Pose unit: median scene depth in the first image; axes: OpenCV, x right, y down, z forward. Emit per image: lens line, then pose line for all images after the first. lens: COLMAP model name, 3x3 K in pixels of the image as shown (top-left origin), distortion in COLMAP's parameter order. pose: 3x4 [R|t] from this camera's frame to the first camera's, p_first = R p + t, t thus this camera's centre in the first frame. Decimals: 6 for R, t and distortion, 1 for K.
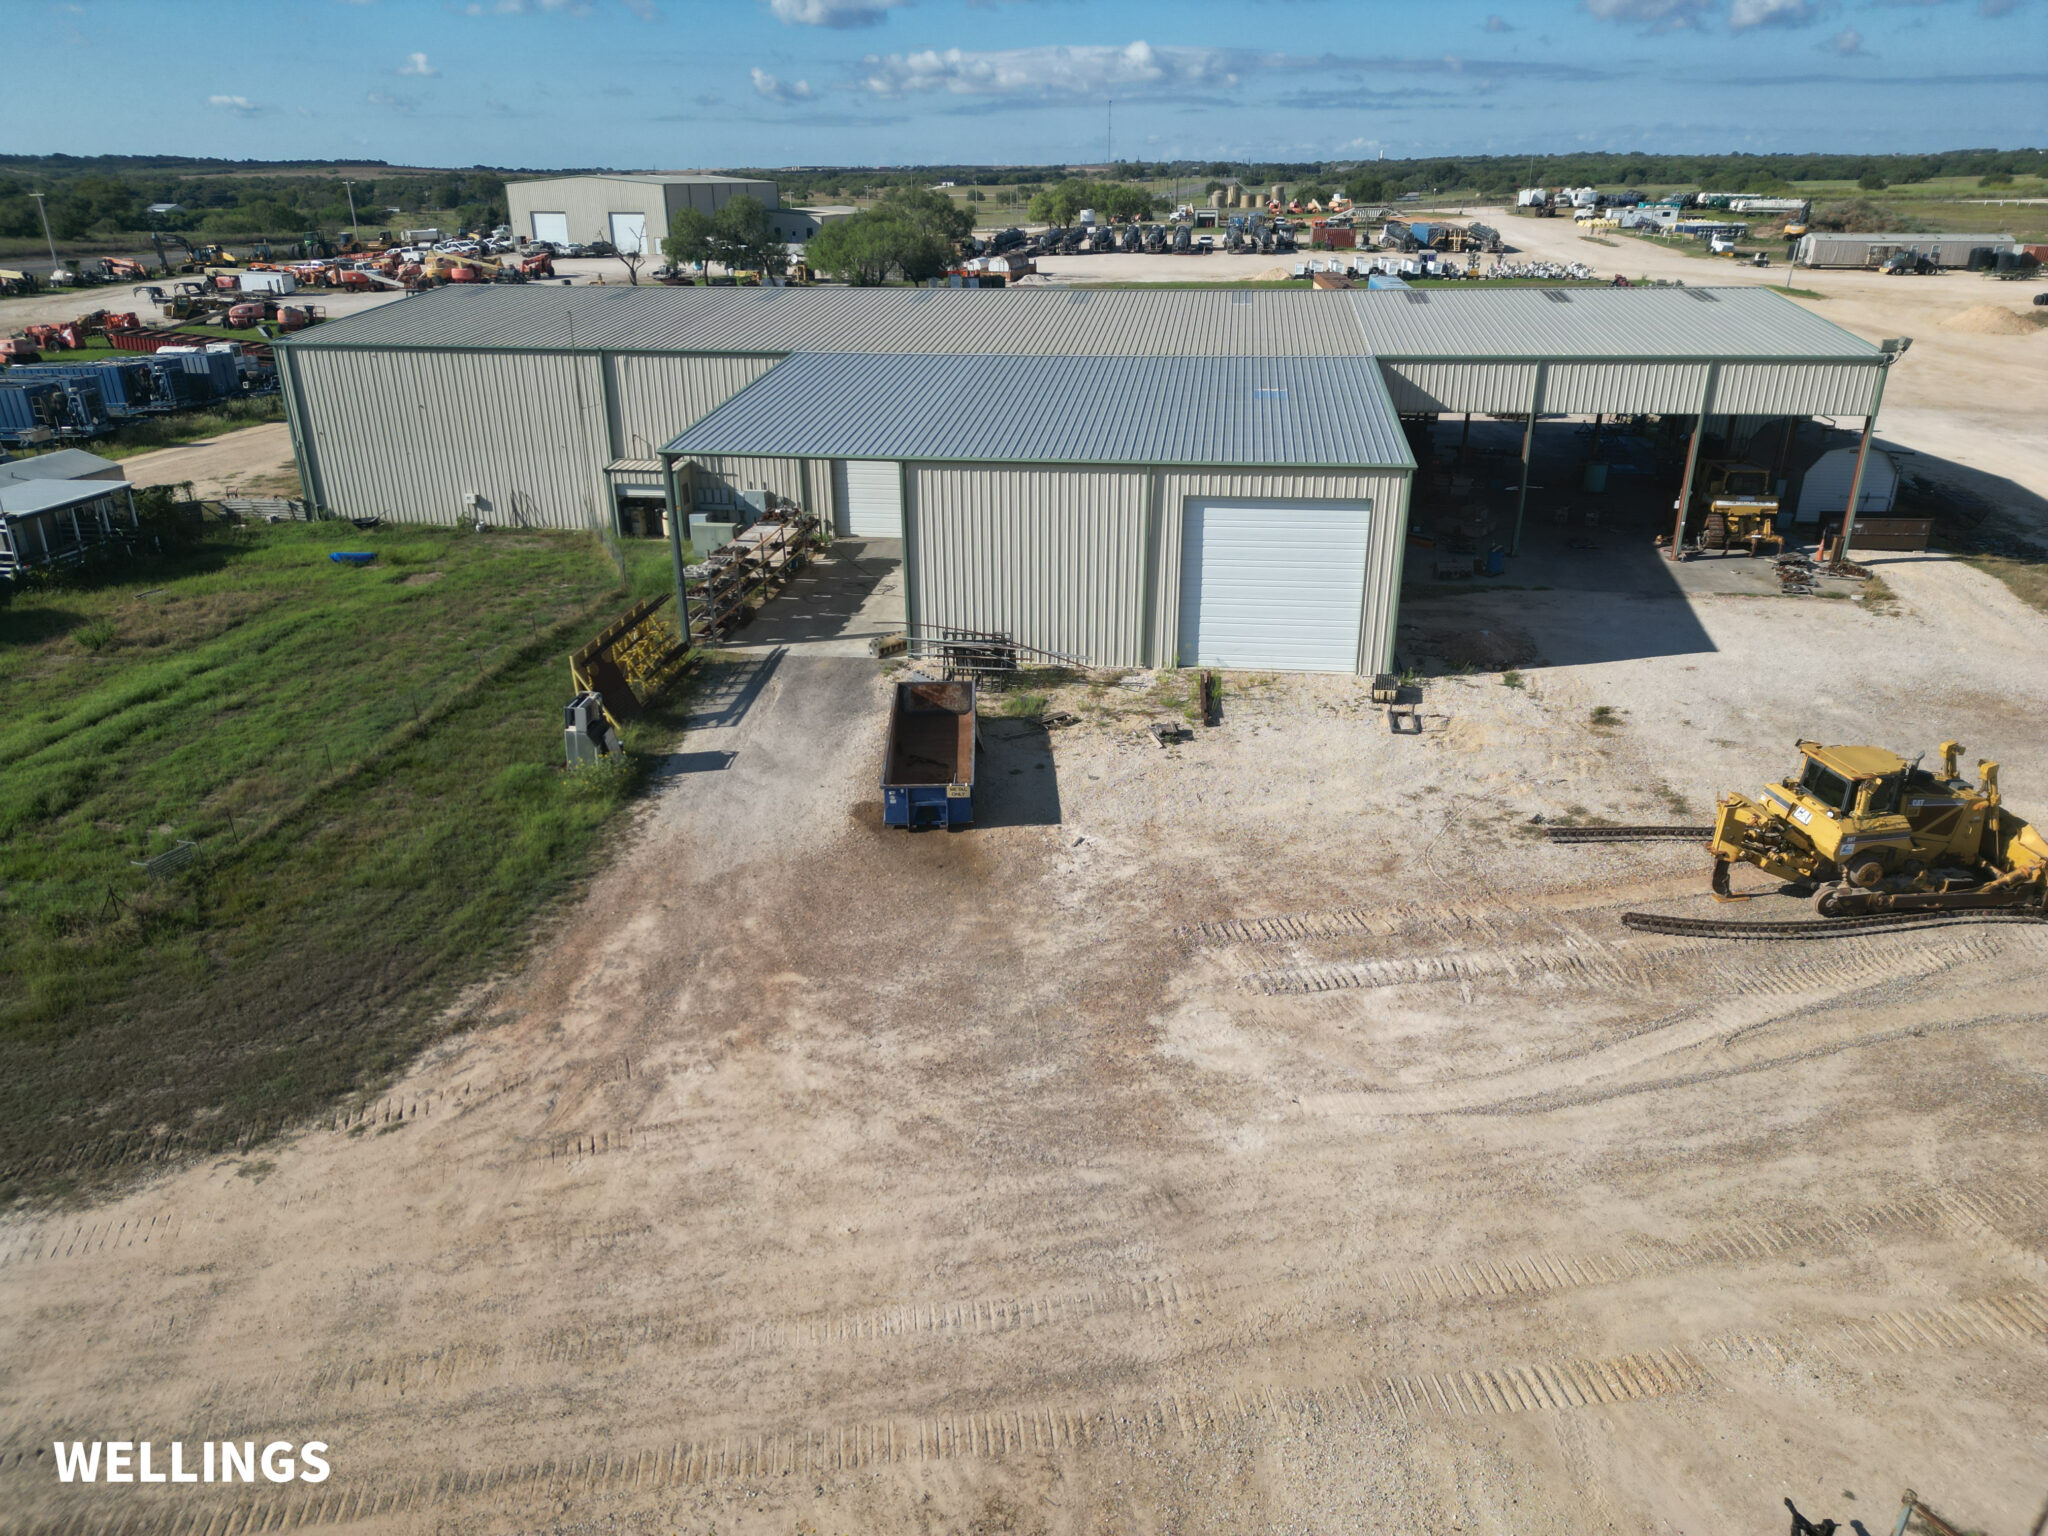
lens RADIAL K [[1426.7, 0, 1016.7], [0, 1426.7, 770.7], [0, 0, 1]] dist [0.078023, -0.077501]
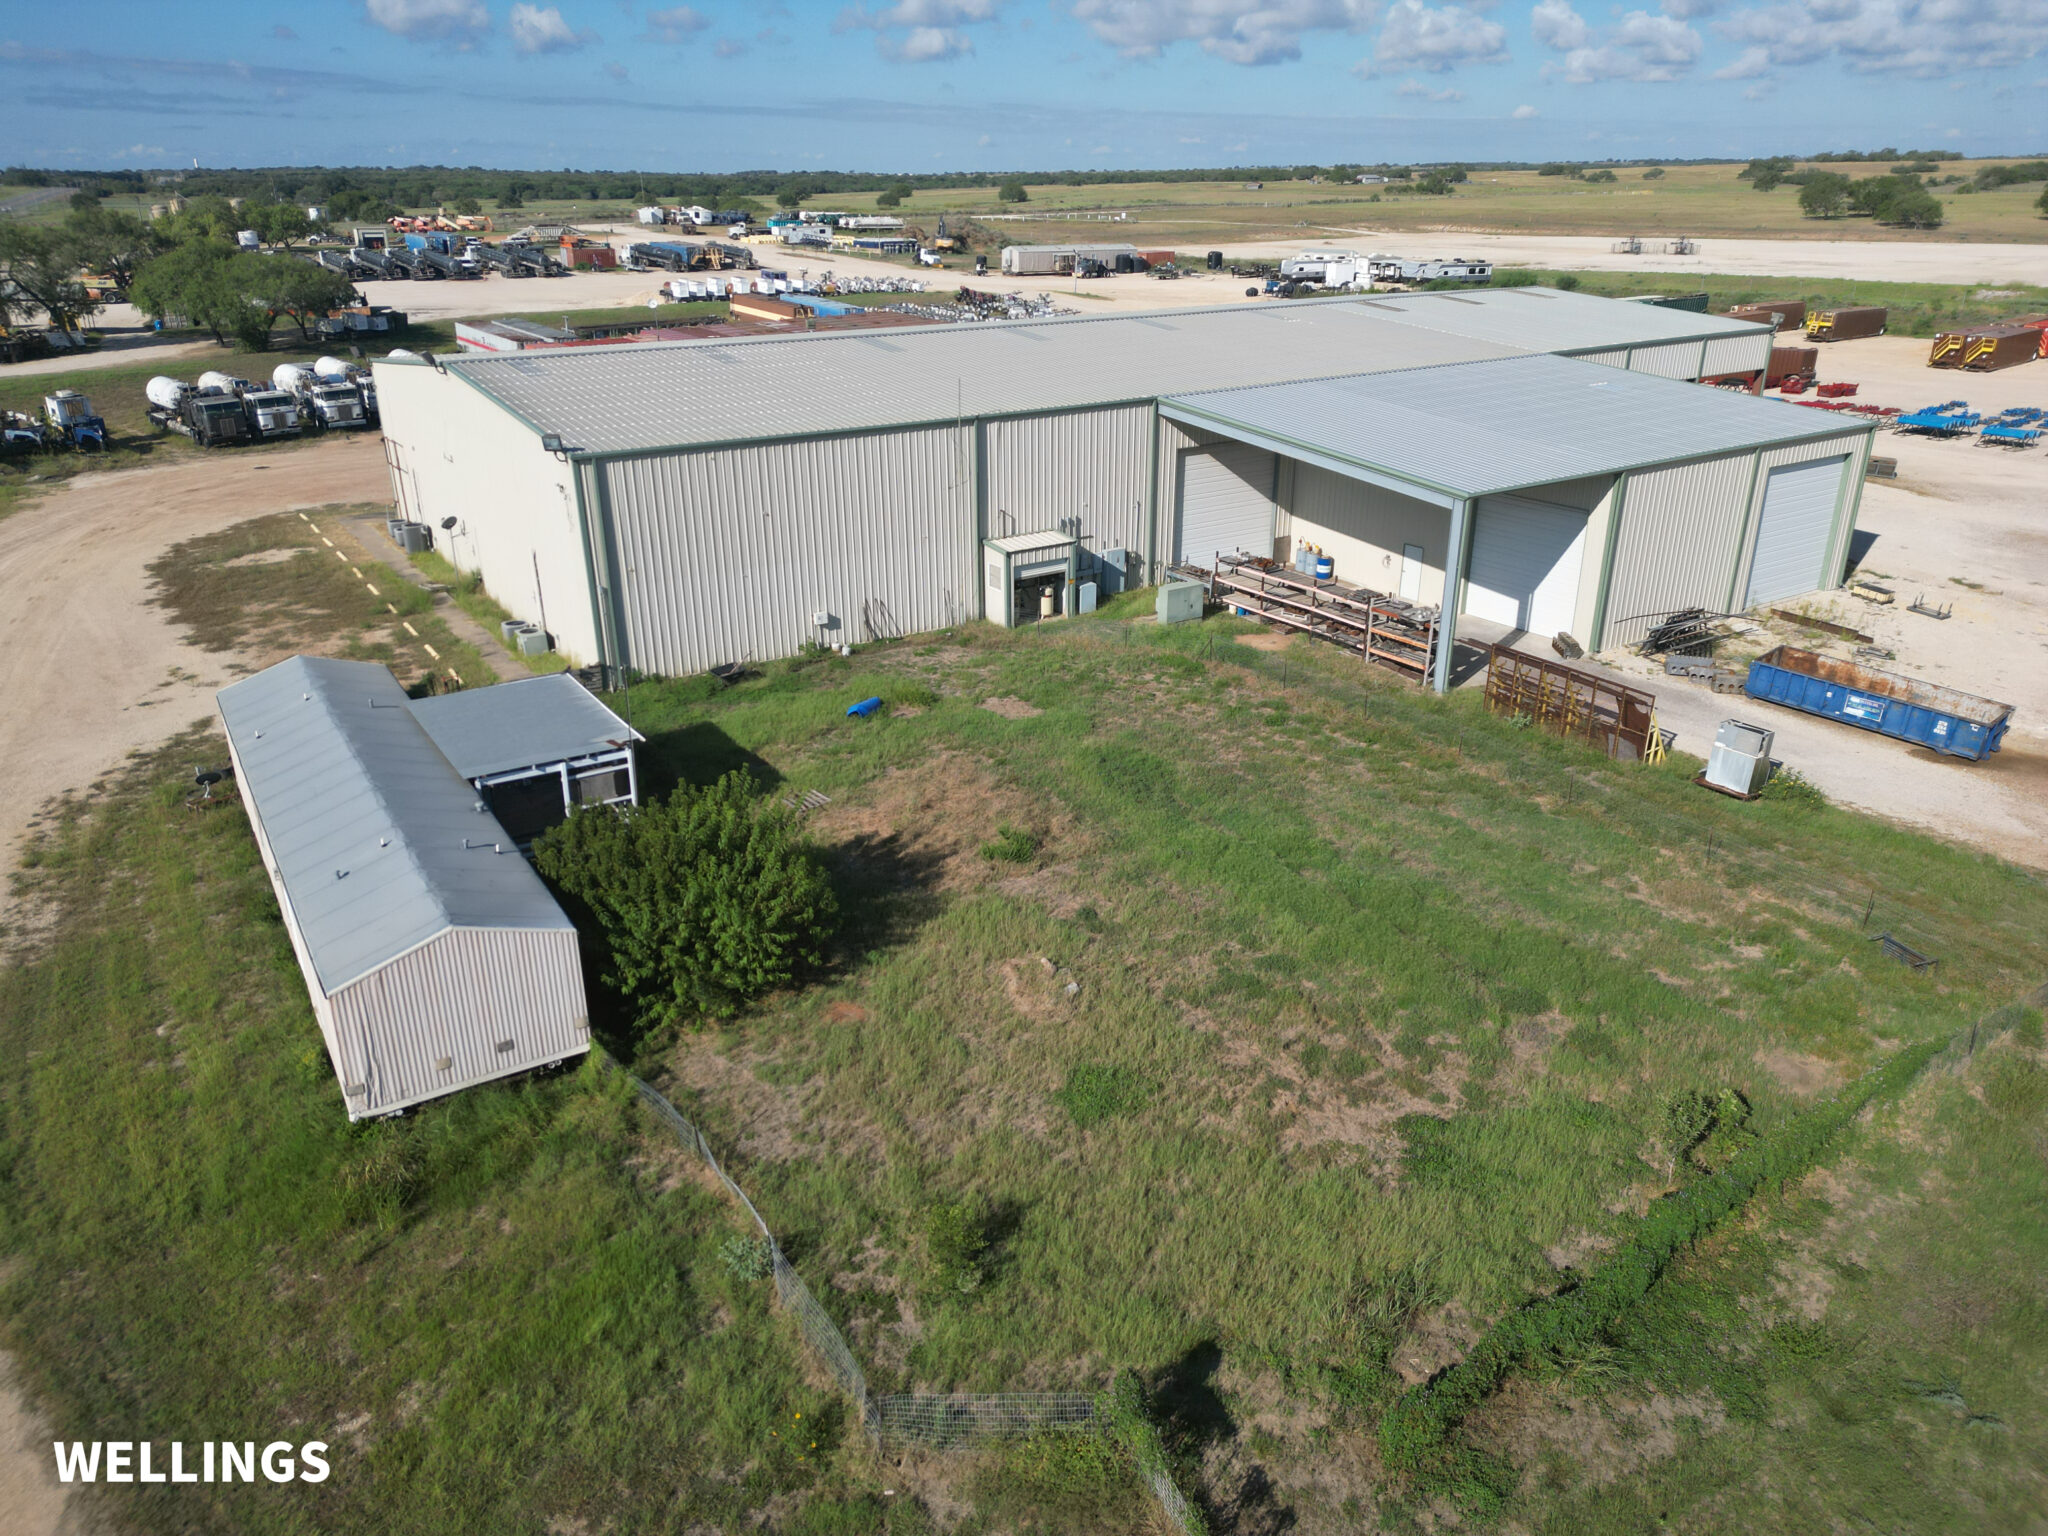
lens RADIAL K [[1426.7, 0, 1016.7], [0, 1426.7, 770.7], [0, 0, 1]] dist [0.078023, -0.077501]
pose [[0.748847, -0.251361, 0.613225, -1.513829], [0.255829, 0.963203, 0.082409, -0.269345], [-0.611375, 0.095169, 0.785598, 0.577036]]
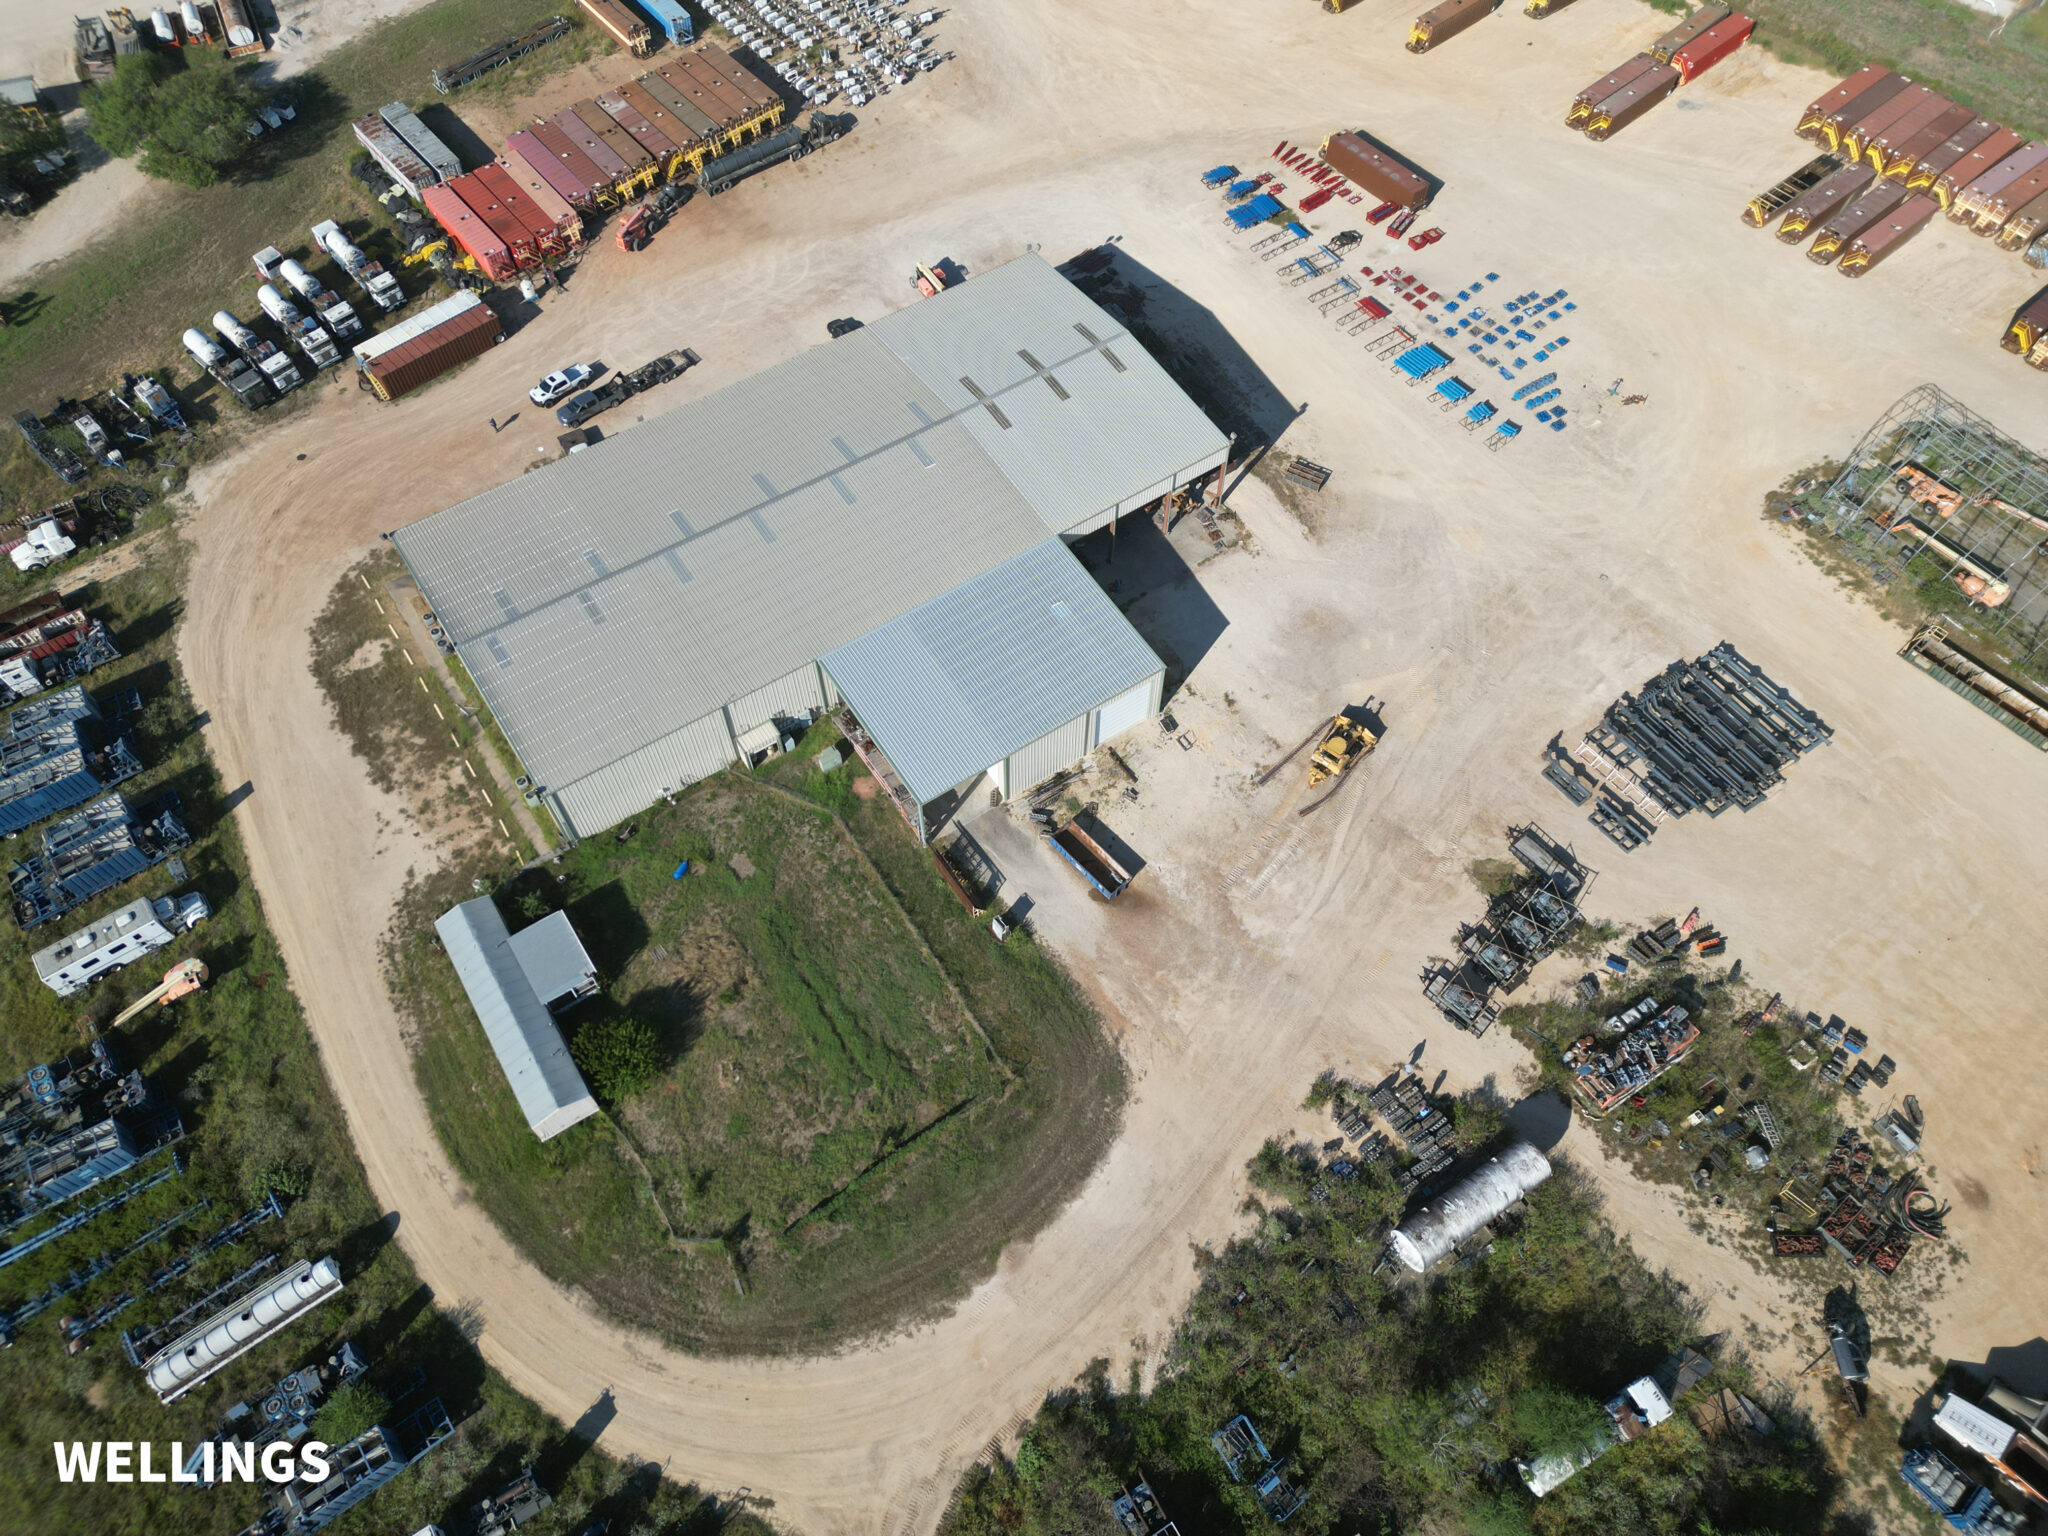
lens RADIAL K [[1426.7, 0, 1016.7], [0, 1426.7, 770.7], [0, 0, 1]] dist [0.078023, -0.077501]
pose [[0.743071, -0.565563, 0.357750, -1.259713], [0.257004, 0.734759, 0.627757, -2.284561], [-0.617896, -0.374524, 0.691330, -0.953703]]
